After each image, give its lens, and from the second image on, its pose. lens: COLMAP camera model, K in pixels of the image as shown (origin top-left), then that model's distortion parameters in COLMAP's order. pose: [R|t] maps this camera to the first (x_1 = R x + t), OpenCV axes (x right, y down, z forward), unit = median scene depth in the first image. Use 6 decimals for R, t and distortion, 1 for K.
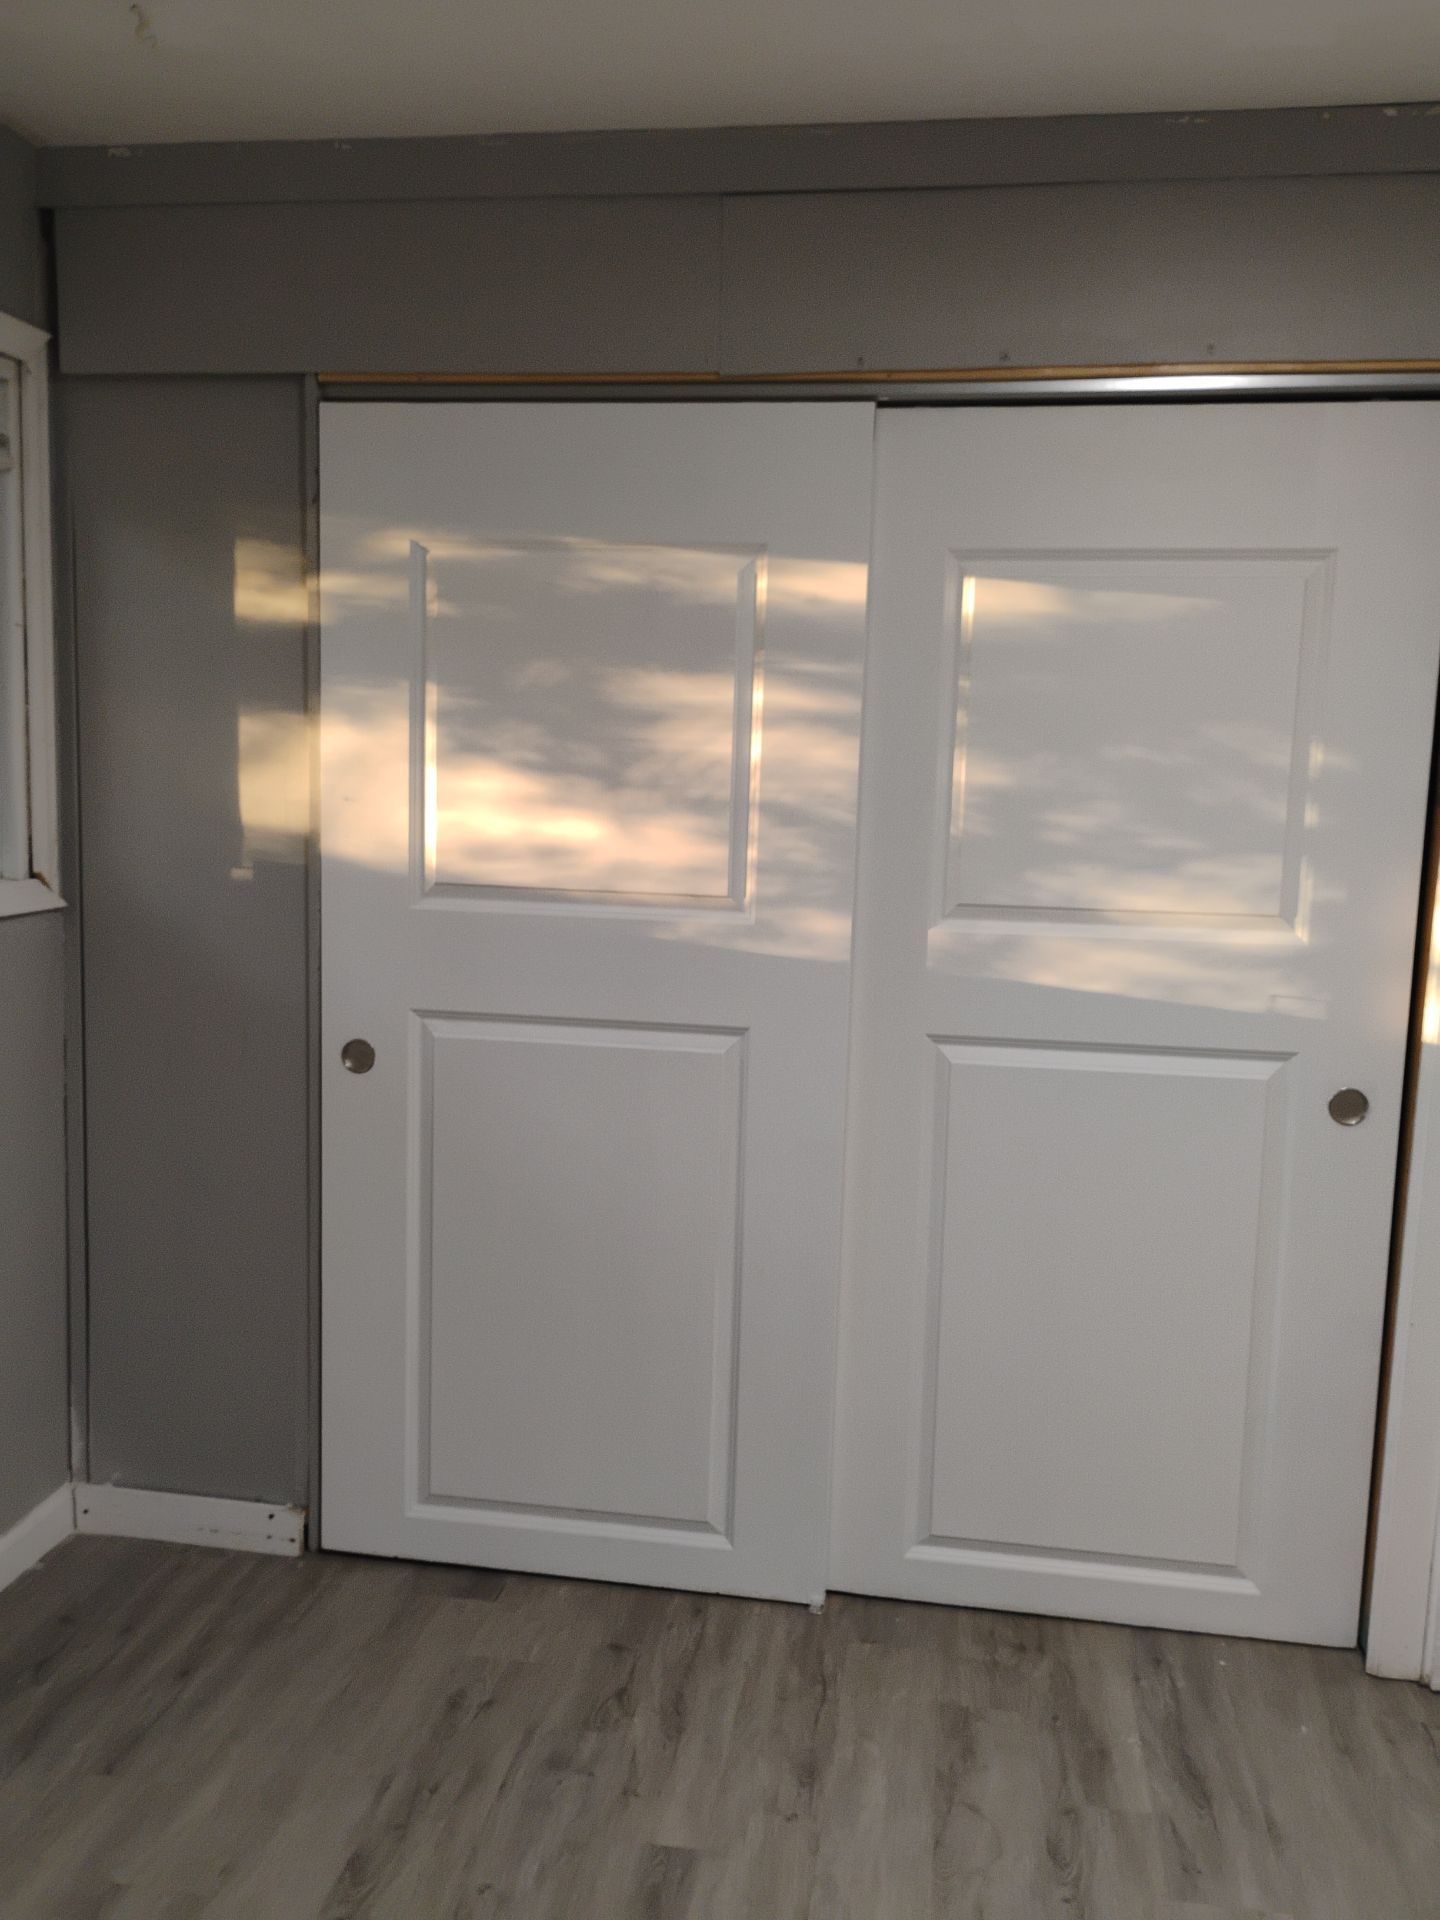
lens RADIAL K [[1585.3, 0, 714.4], [0, 1585.3, 972.4], [0, 0, 1]] dist [0.062075, -0.086712]
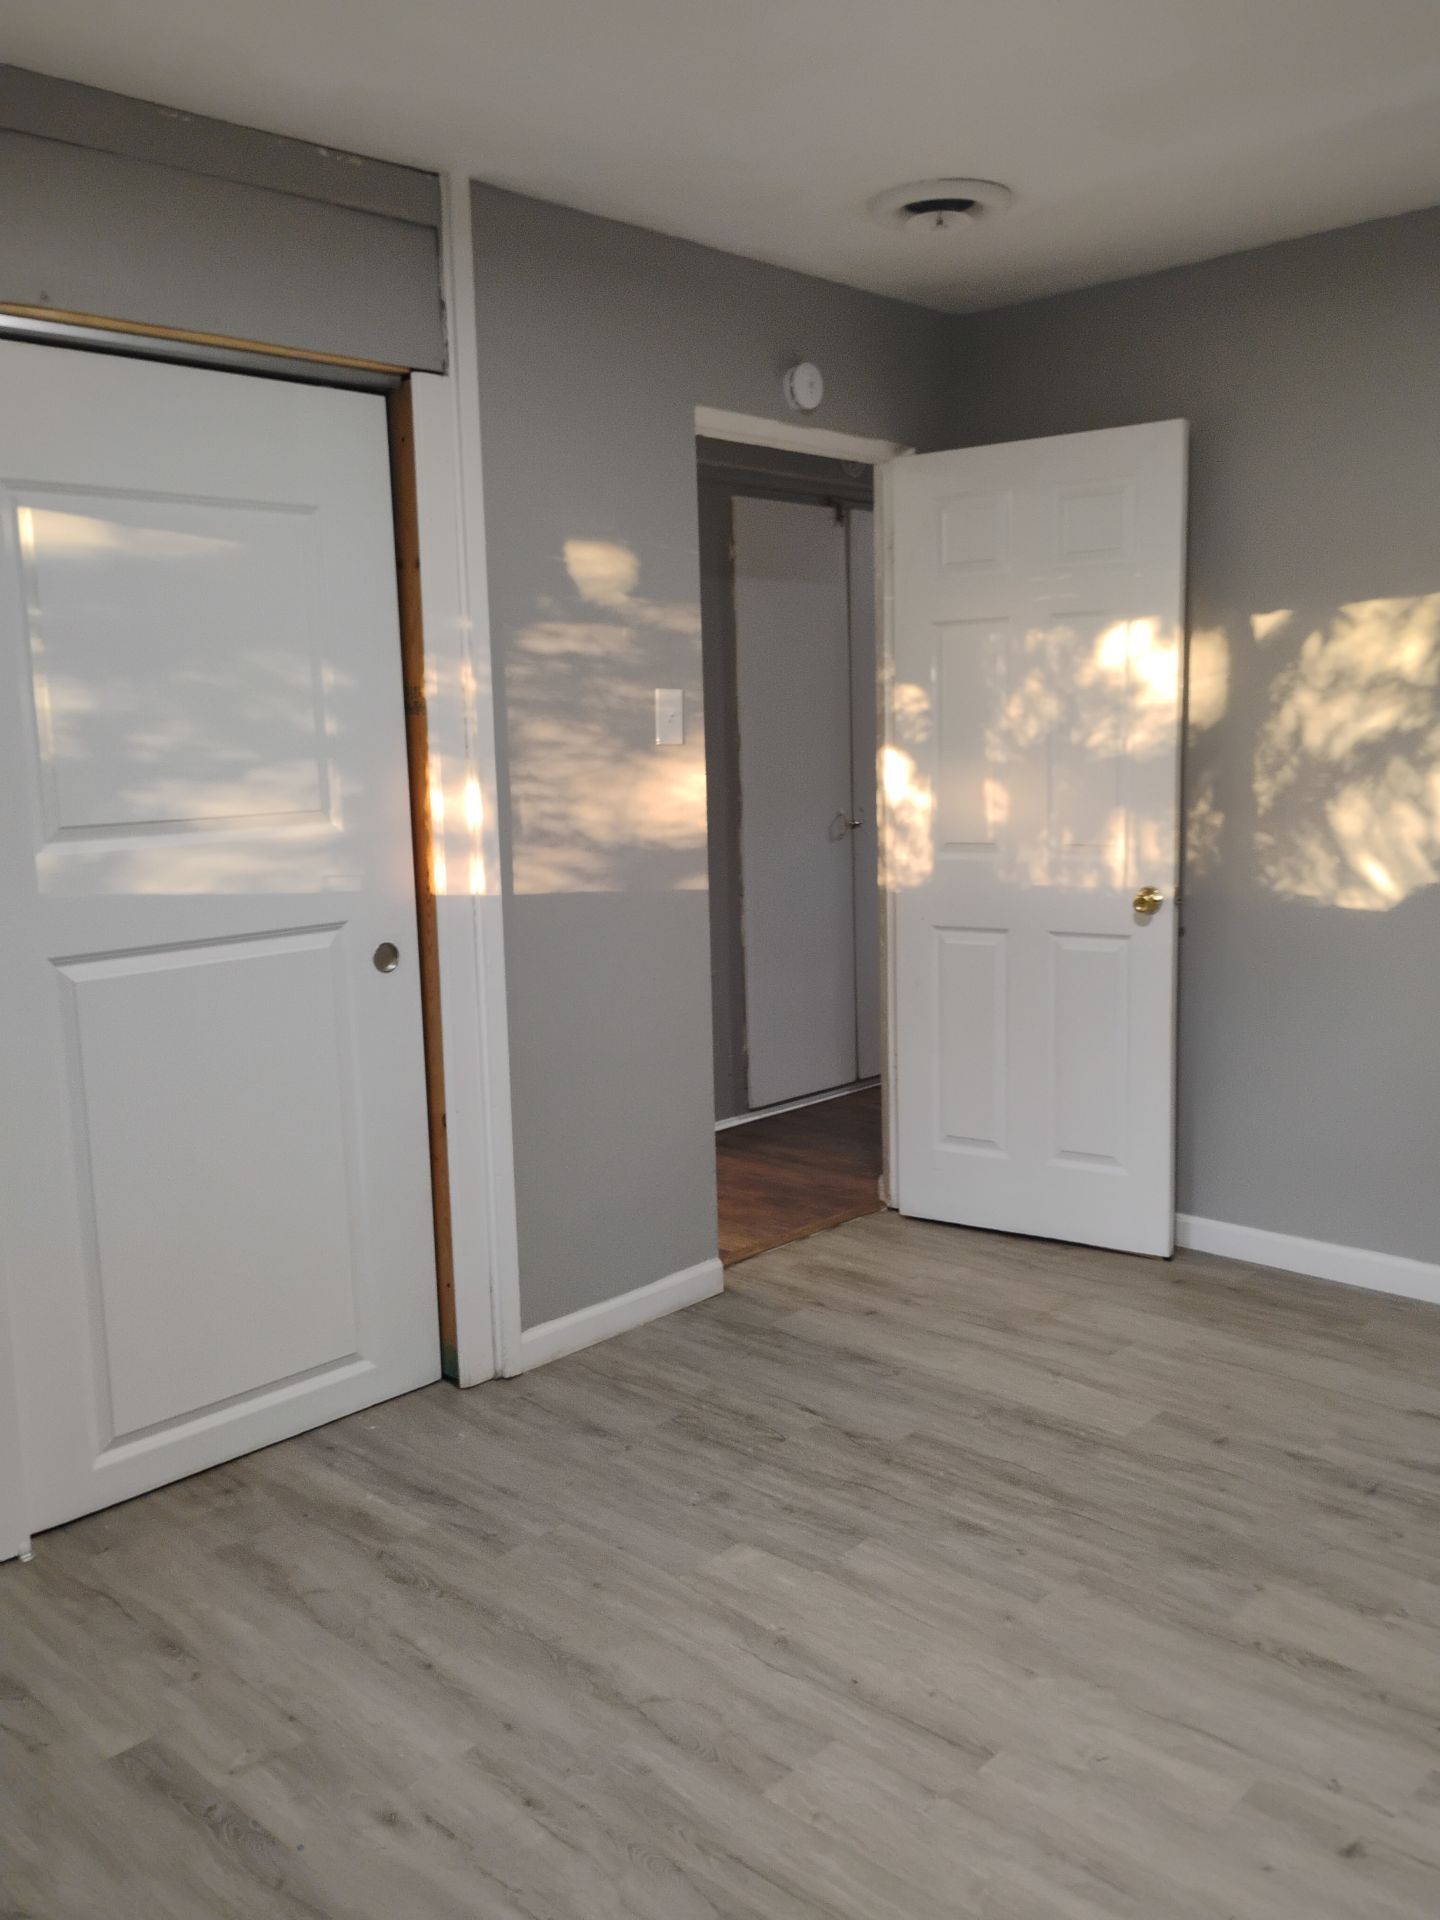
lens RADIAL K [[1585.3, 0, 714.4], [0, 1585.3, 972.4], [0, 0, 1]] dist [0.062075, -0.086712]
pose [[0.579540, -0.168756, 0.797279, -0.453571], [0.153579, 0.983411, 0.096517, 0.014898], [-0.800341, 0.066510, 0.595844, 0.050055]]
